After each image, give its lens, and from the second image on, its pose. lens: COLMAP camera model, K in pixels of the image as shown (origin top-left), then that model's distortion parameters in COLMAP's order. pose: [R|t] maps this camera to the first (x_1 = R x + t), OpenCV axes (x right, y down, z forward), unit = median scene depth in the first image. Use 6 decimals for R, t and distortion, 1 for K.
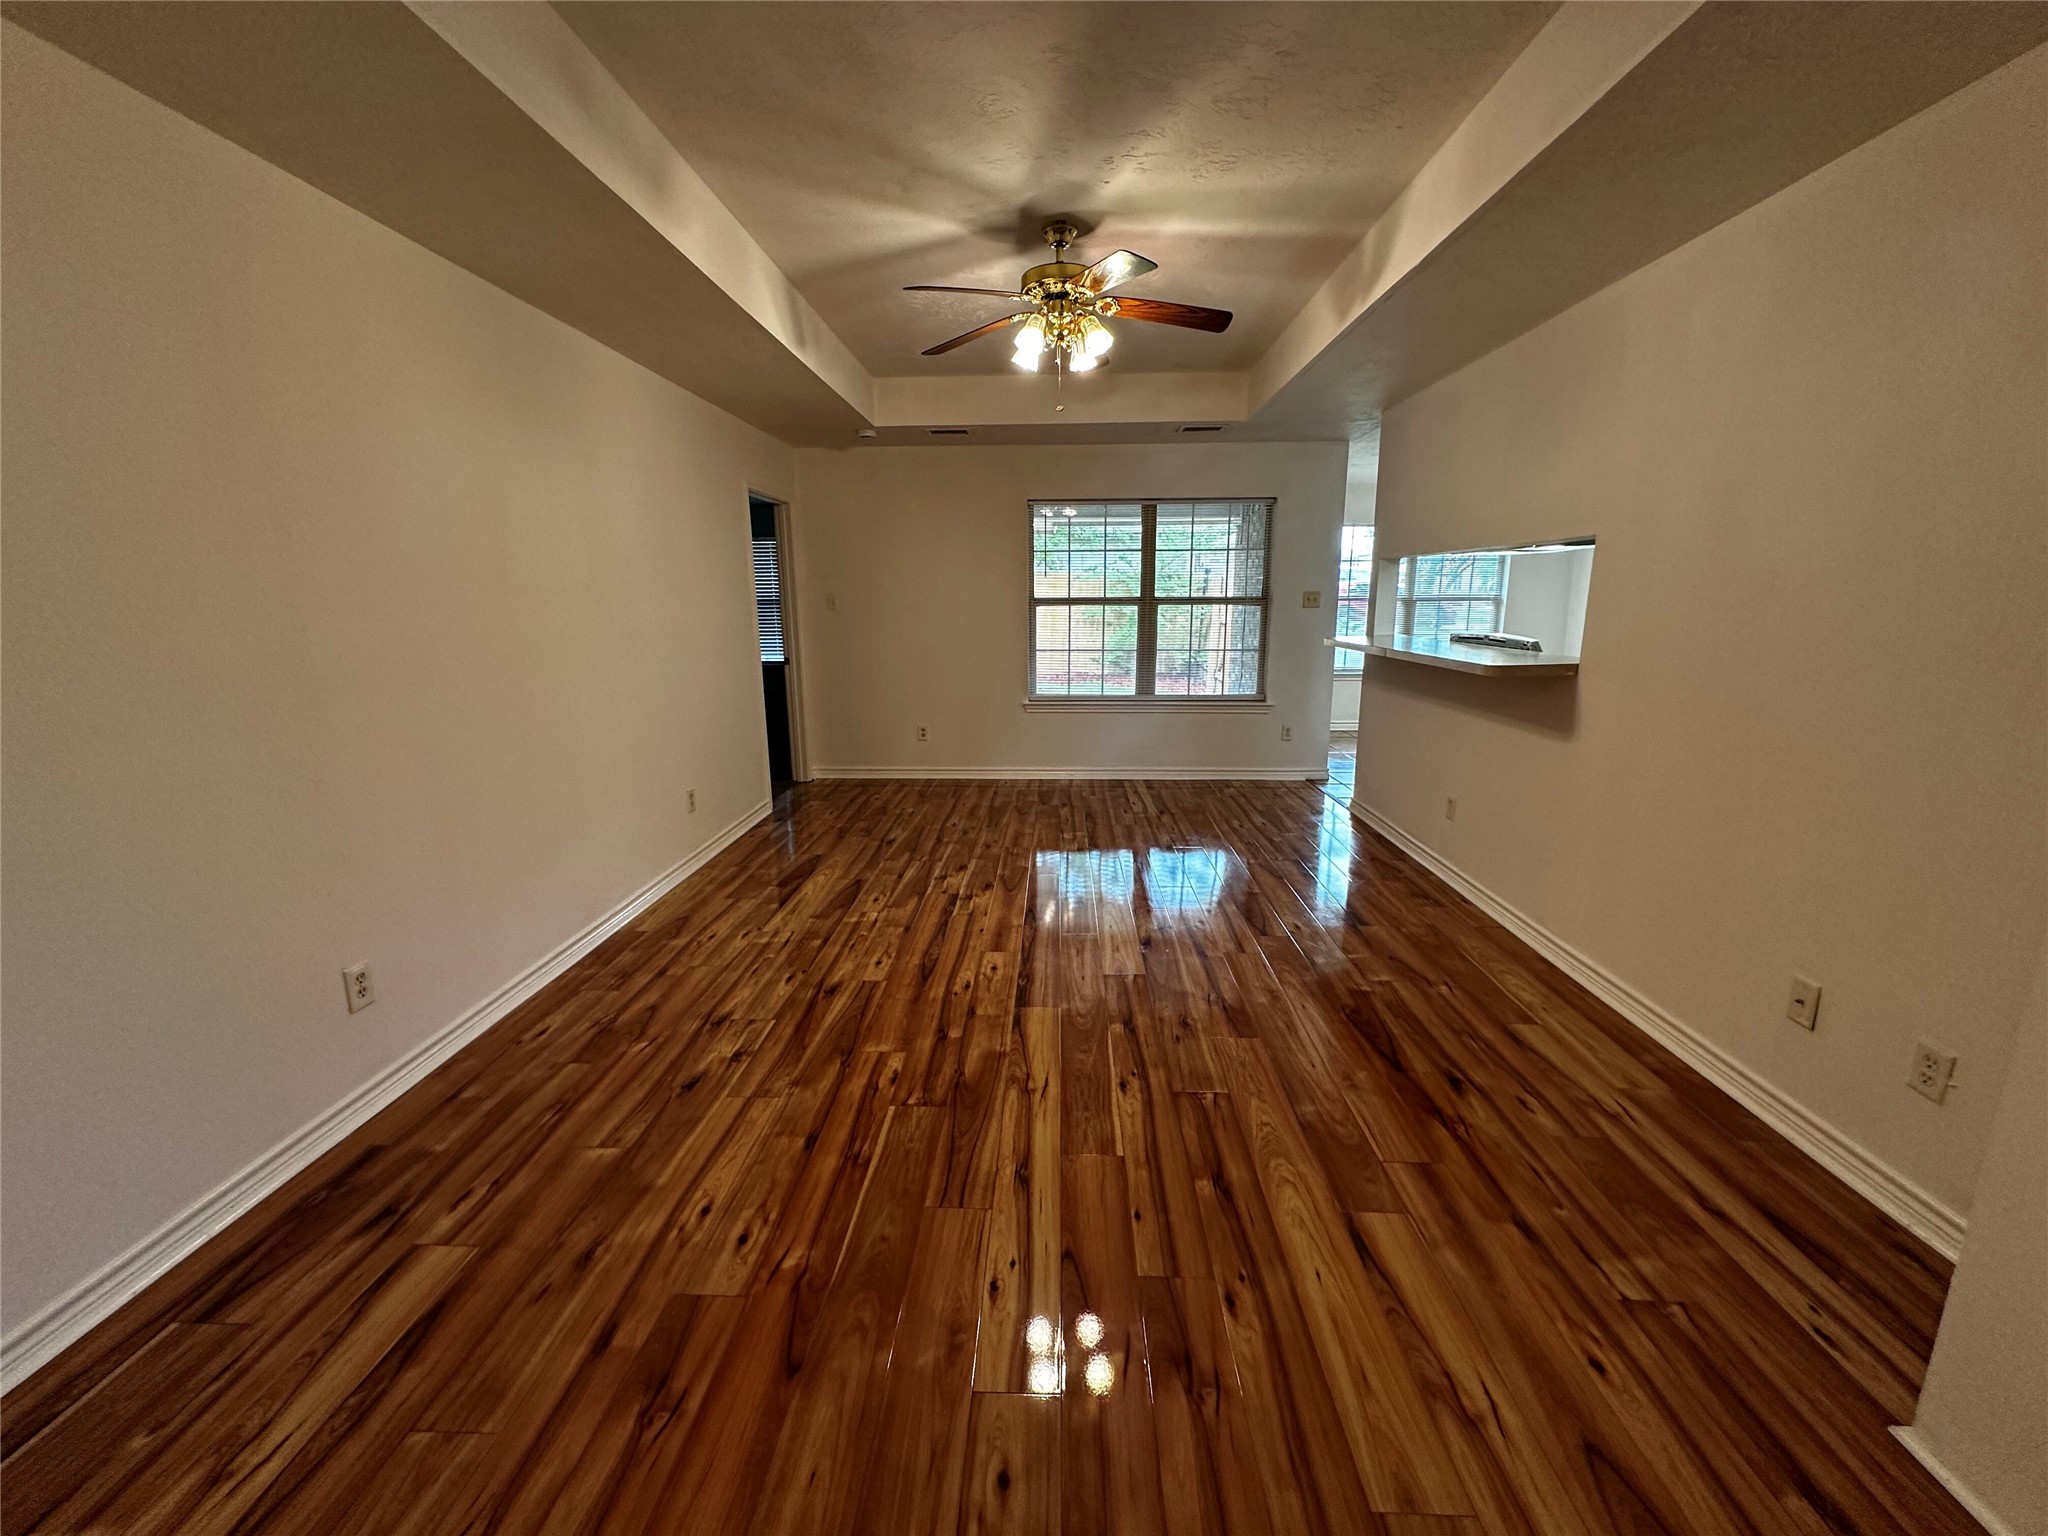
lens RADIAL K [[818.3, 0, 1026.0], [0, 818.3, 765.5], [0, 0, 1]] dist [-0.004812, 0.000876]
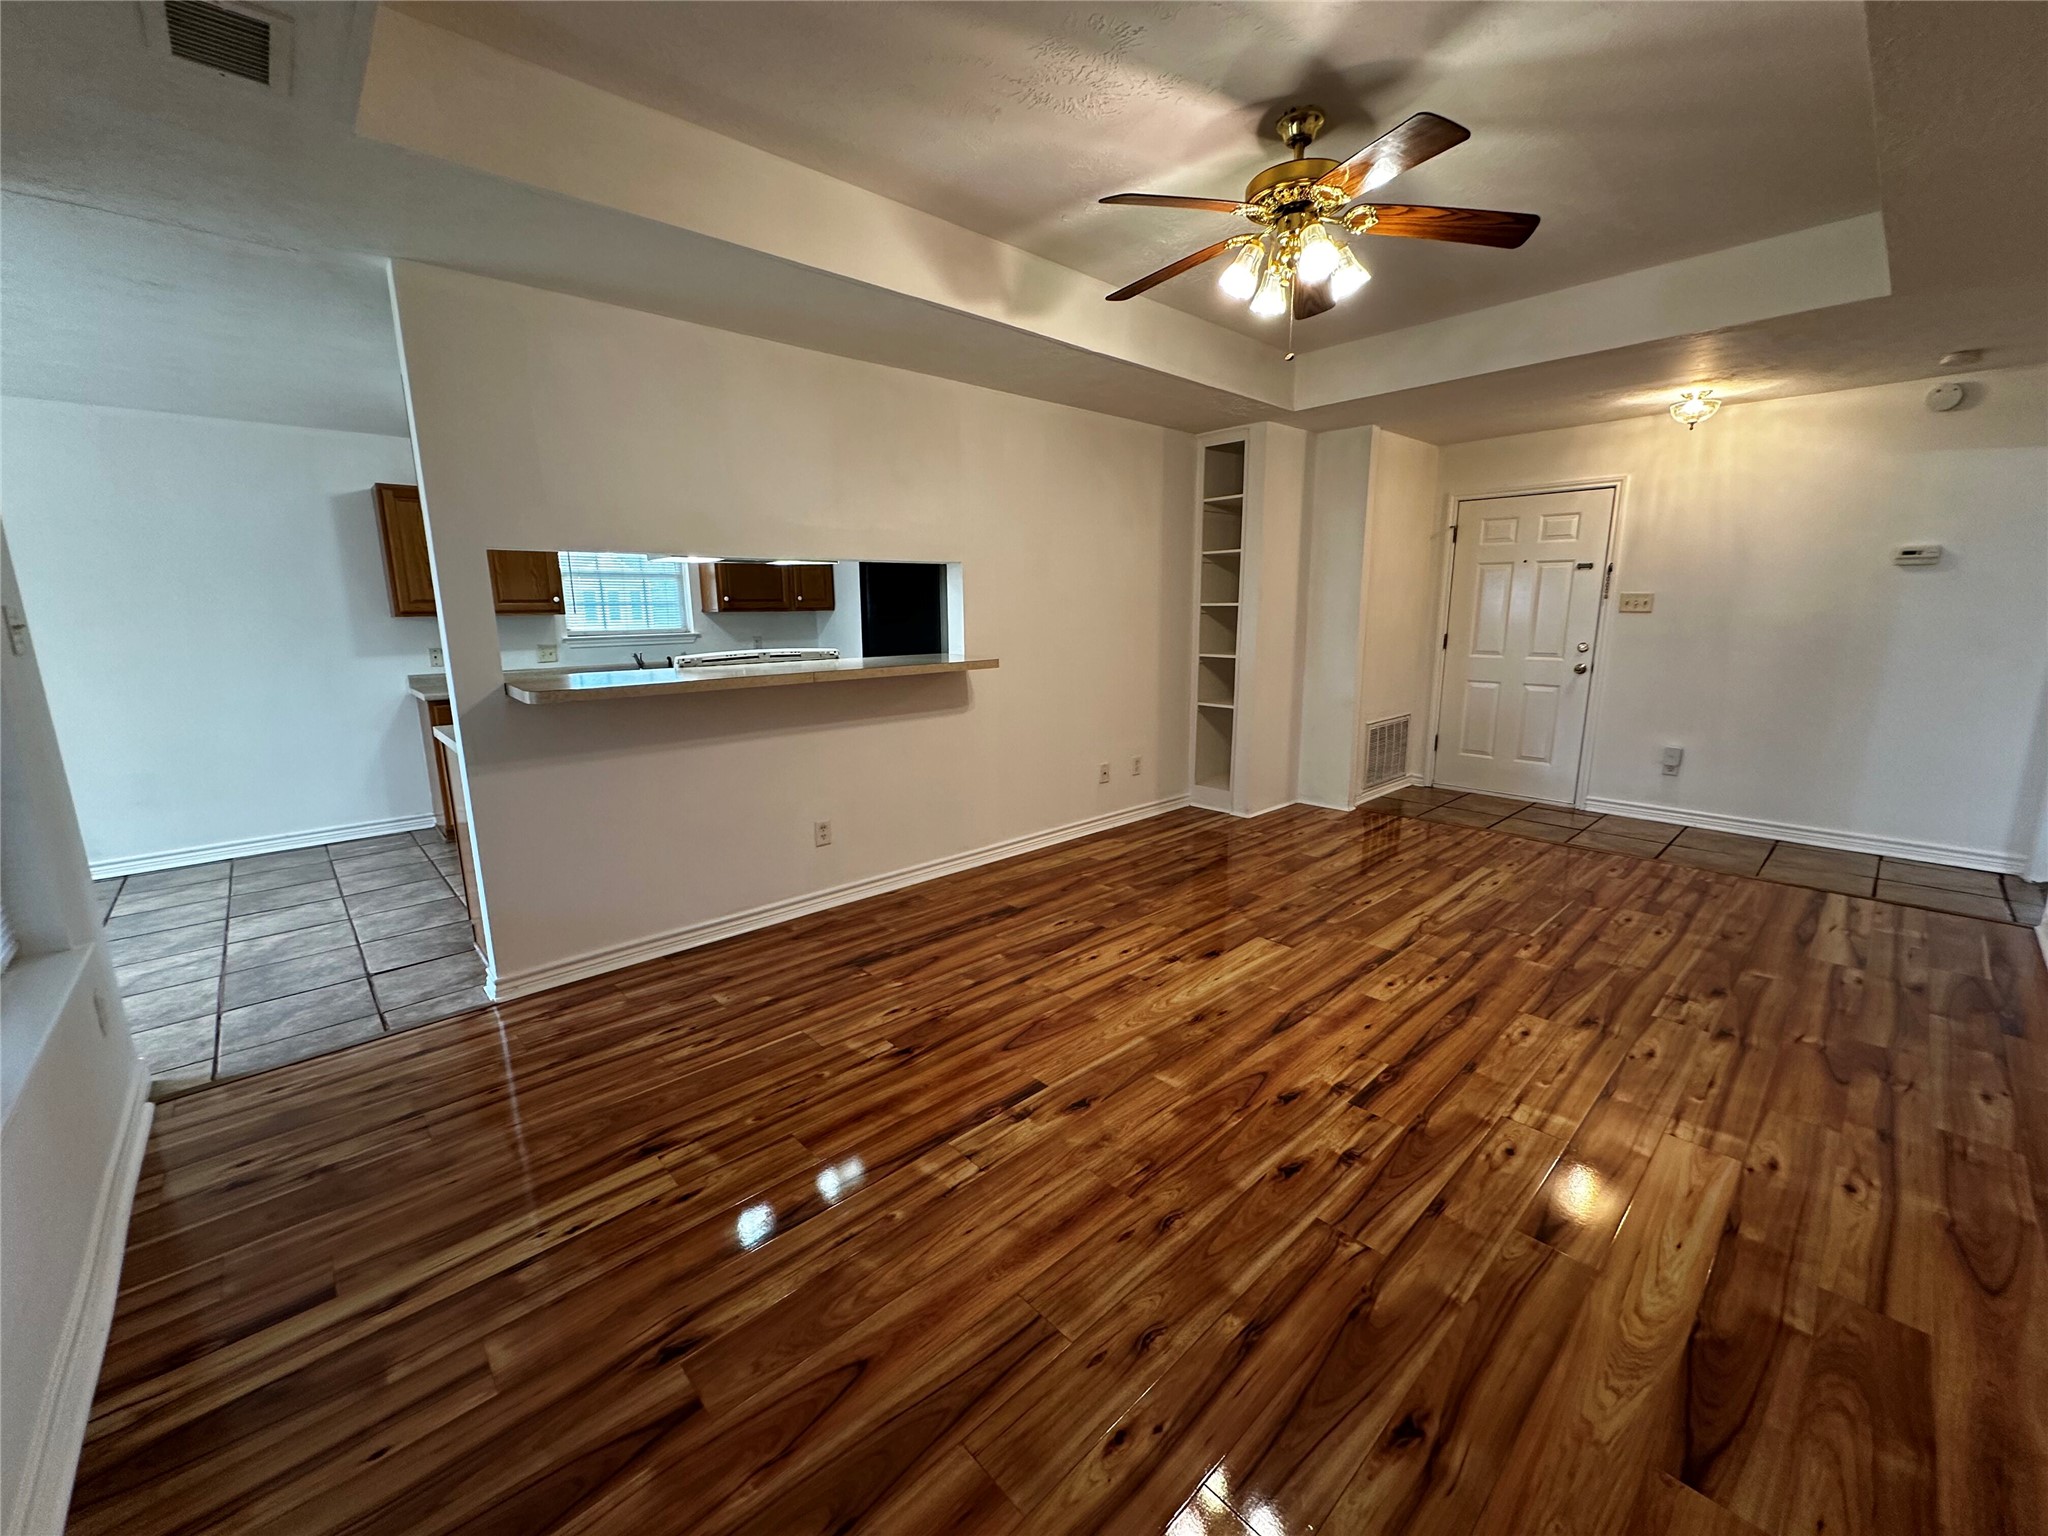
lens RADIAL K [[818.3, 0, 1028.3], [0, 818.3, 769.3], [0, 0, 1]] dist [-0.004812, 0.000876]
pose [[-0.712247, -0.123340, 0.691007, -0.382038], [0.159831, 0.930083, 0.330757, -0.385890], [-0.683489, 0.346025, -0.642735, 1.891287]]
